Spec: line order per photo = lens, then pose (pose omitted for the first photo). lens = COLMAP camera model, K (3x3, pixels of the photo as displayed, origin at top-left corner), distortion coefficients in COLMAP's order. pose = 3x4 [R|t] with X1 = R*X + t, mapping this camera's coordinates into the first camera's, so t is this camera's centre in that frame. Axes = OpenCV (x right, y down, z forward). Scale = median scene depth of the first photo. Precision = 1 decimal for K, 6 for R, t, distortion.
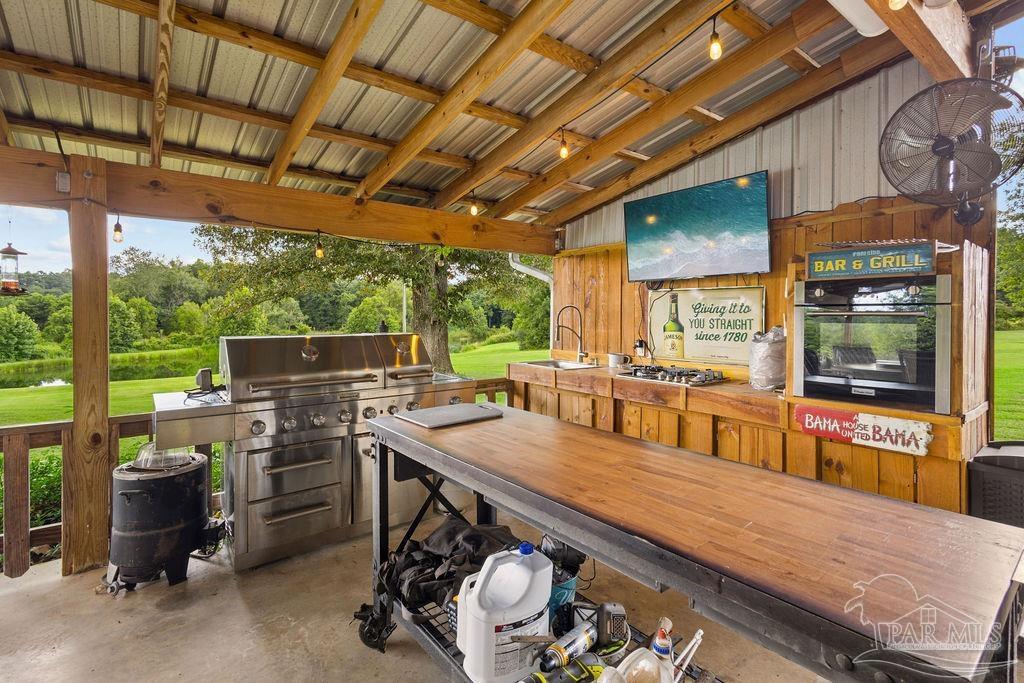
lens RADIAL K [[482.6, 0, 511.7], [0, 482.6, 319.7], [0, 0, 1]] dist [0.000555, 0.000037]
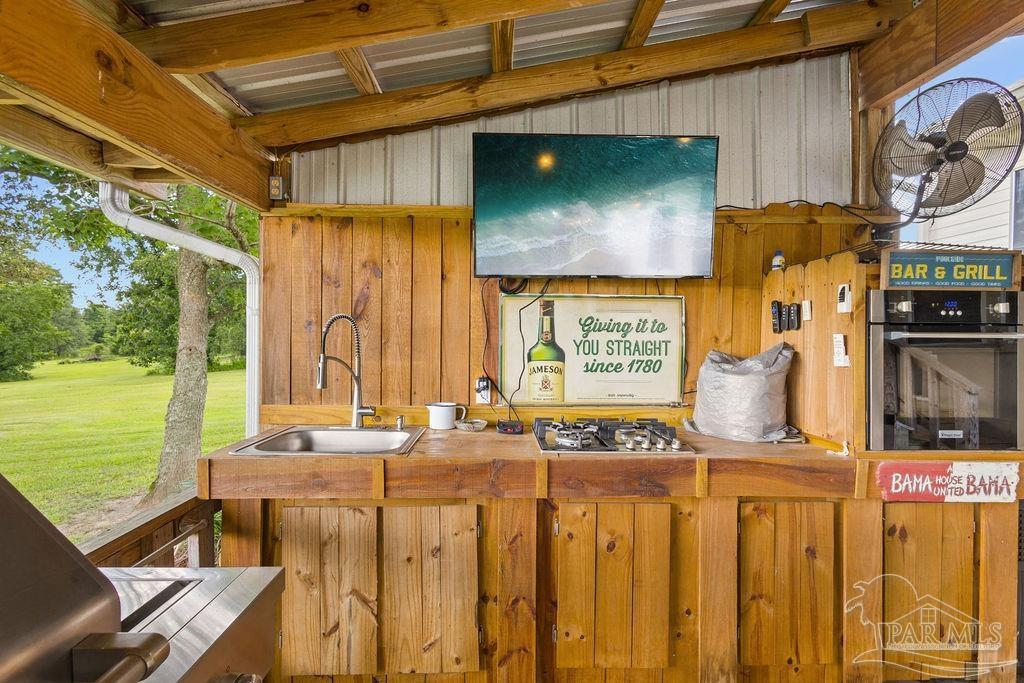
lens RADIAL K [[469.2, 0, 508.8], [0, 469.2, 345.5], [0, 0, 1]] dist [0.001497, 0.000076]
pose [[0.594147, -0.018012, 0.804155, -0.200294], [0.002745, 0.999789, 0.020366, -0.008819], [-0.804352, -0.009893, 0.594071, 0.713245]]
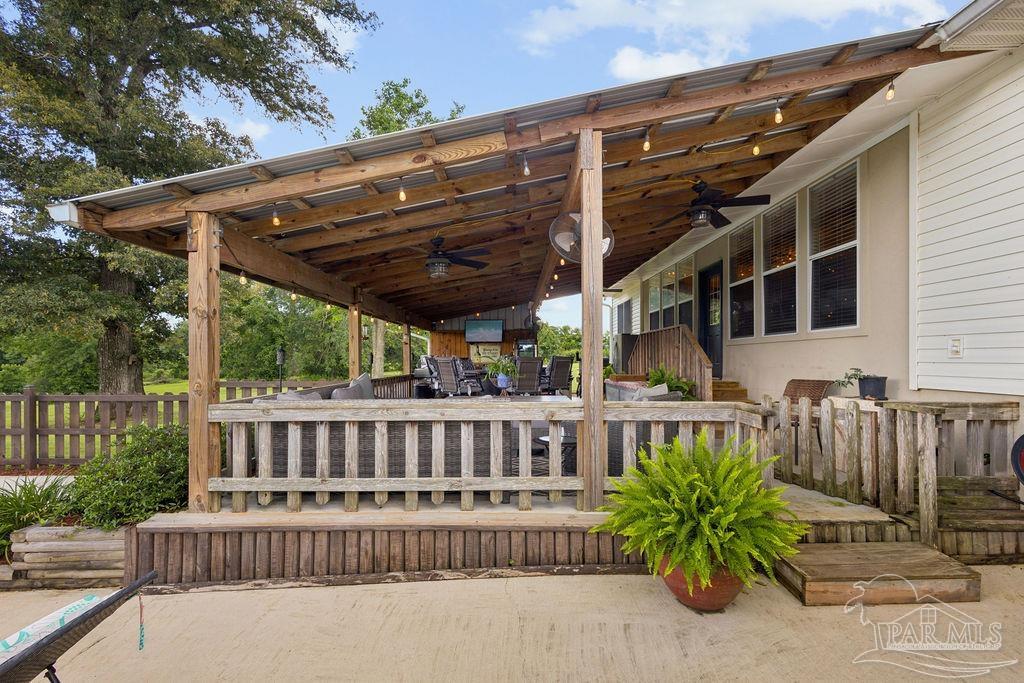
lens RADIAL K [[469.2, 0, 508.8], [0, 469.2, 345.5], [0, 0, 1]] dist [0.001497, 0.000076]
pose [[0.630281, 0.003347, 0.776360, -2.545763], [0.008752, 0.999897, -0.011416, -0.011791], [-0.776318, 0.013991, 0.630186, -1.635470]]
